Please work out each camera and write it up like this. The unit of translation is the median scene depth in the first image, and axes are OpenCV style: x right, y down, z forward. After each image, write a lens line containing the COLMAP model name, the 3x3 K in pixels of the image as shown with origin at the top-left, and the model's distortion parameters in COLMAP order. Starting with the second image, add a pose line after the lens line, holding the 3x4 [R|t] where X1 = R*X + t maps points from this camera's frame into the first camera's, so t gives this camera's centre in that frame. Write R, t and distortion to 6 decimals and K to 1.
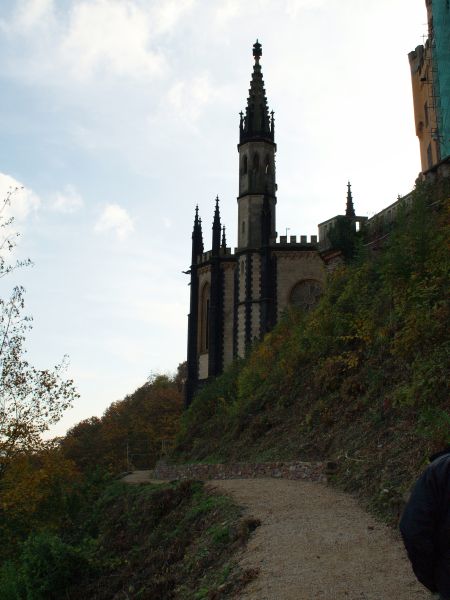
lens RADIAL K [[629.3, 0, 228.5], [0, 629.3, 299.4], [0, 0, 1]] dist [-0.105561, 0.000000]
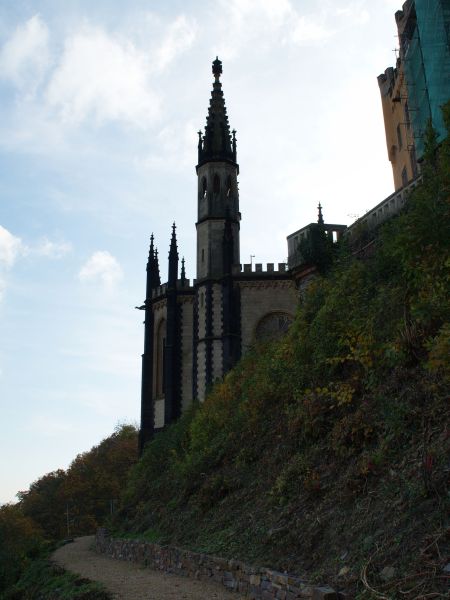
lens RADIAL K [[629.3, 0, 223.2], [0, 629.3, 302.0], [0, 0, 1]] dist [-0.105561, 0.000000]
pose [[0.999048, -0.010806, 0.042263, 0.014636], [0.013842, 0.997292, -0.072225, 0.016624], [-0.041368, 0.072741, 0.996493, 0.117907]]
